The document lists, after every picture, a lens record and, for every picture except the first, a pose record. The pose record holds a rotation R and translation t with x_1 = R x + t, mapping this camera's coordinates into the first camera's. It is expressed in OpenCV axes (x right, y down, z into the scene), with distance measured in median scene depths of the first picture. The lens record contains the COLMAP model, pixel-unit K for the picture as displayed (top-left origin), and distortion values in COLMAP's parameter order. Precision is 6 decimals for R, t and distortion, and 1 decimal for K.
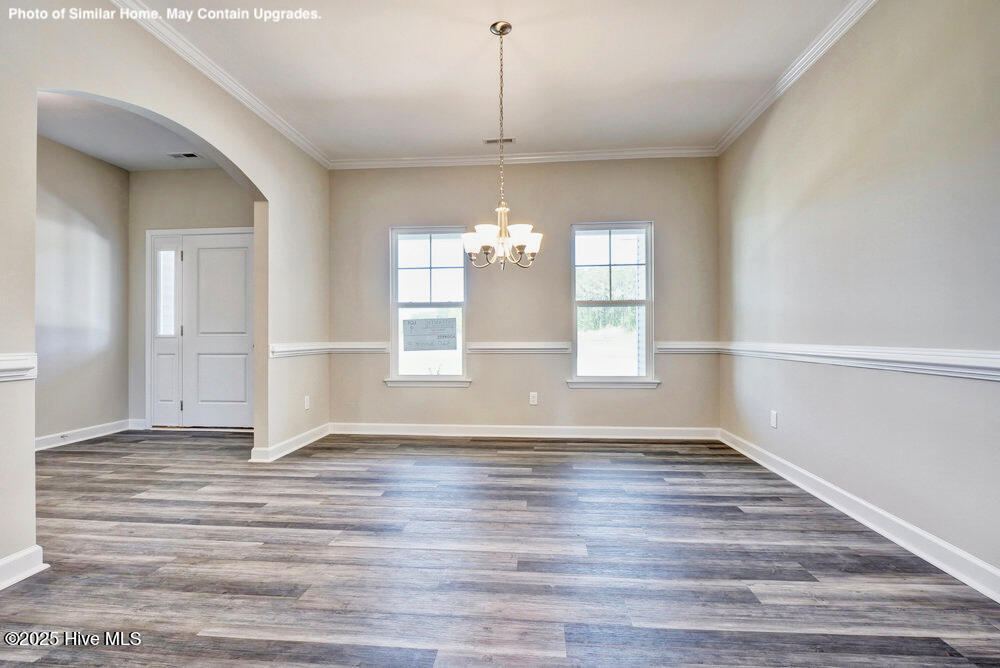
lens RADIAL K [[485.5, 0, 491.6], [0, 485.5, 331.9], [0, 0, 1]] dist [-0.015235, 0.000984]
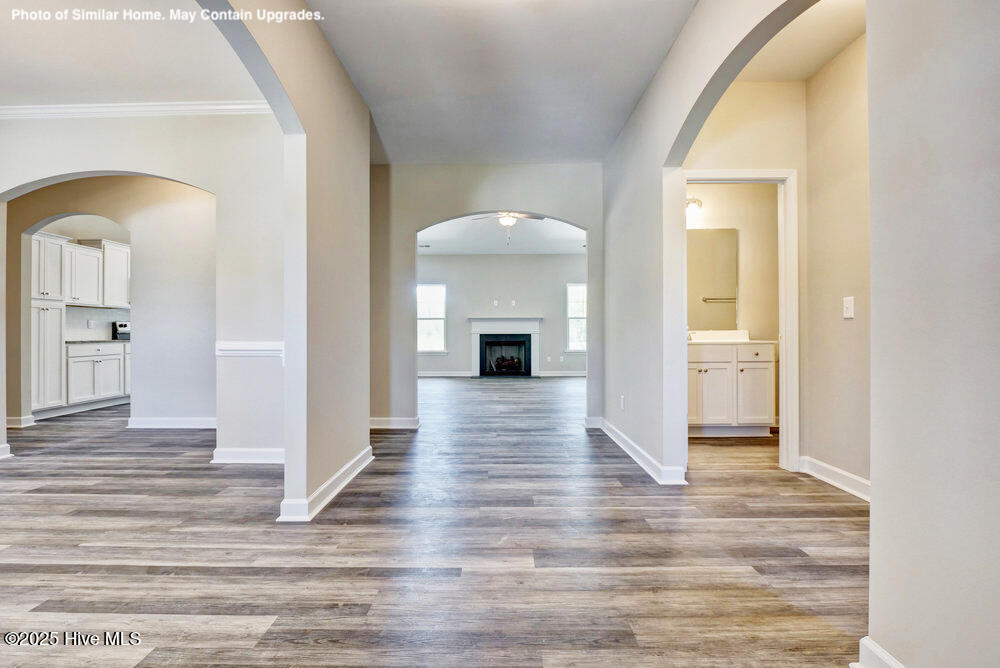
lens RADIAL K [[485.5, 0, 498.5], [0, 485.5, 332.9], [0, 0, 1]] dist [-0.015235, 0.000984]
pose [[-0.996155, 0.006501, -0.087367, -1.047327], [0.007201, 0.999944, -0.007695, 0.015636], [0.087312, -0.008294, -0.996146, 1.728733]]
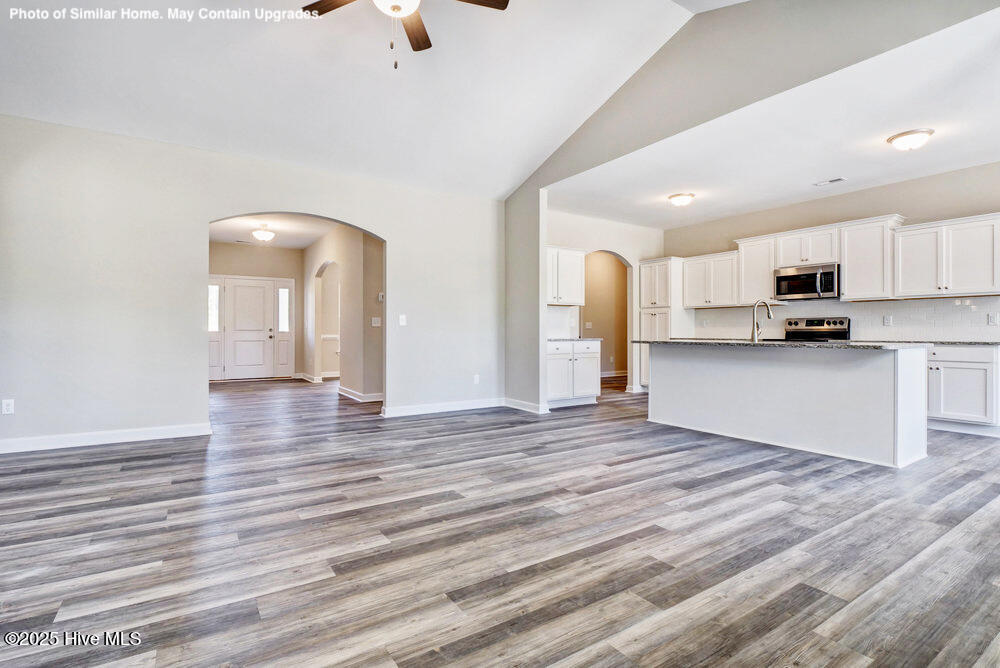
lens RADIAL K [[485.5, 0, 502.0], [0, 485.5, 332.5], [0, 0, 1]] dist [-0.015235, 0.000984]
pose [[0.781227, 0.002926, 0.624241, -1.806482], [-0.008145, 0.999952, 0.005507, -0.015448], [-0.624194, -0.009387, 0.781213, -2.107734]]
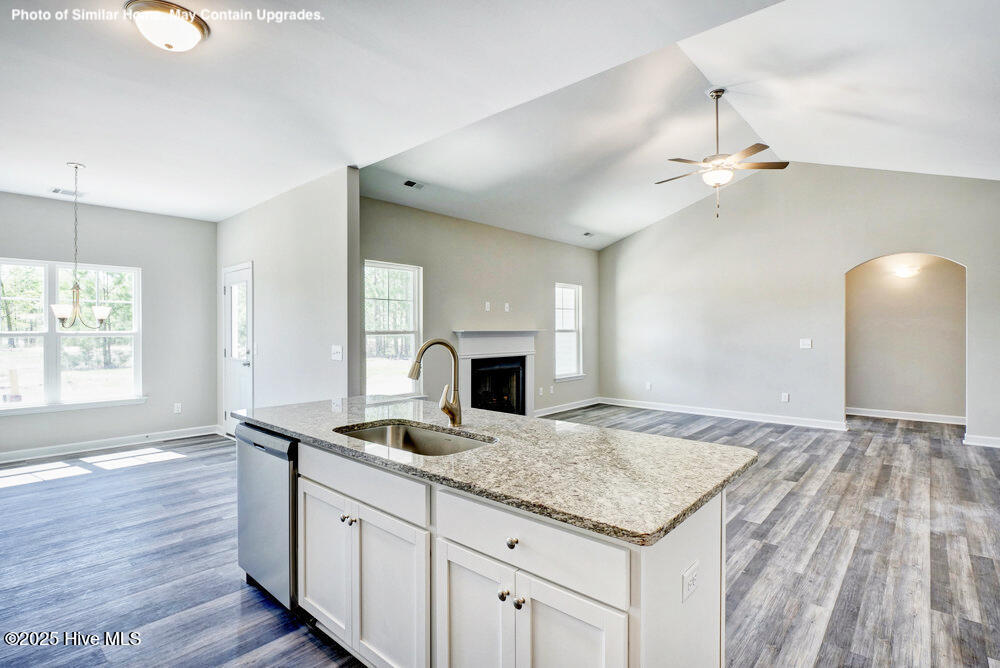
lens RADIAL K [[485.5, 0, 503.6], [0, 485.5, 330.6], [0, 0, 1]] dist [-0.015235, 0.000984]
pose [[-0.590726, 0.007220, -0.806840, 0.530639], [0.011320, 0.999936, 0.000660, -0.143690], [0.806793, -0.008744, -0.590770, -0.795309]]
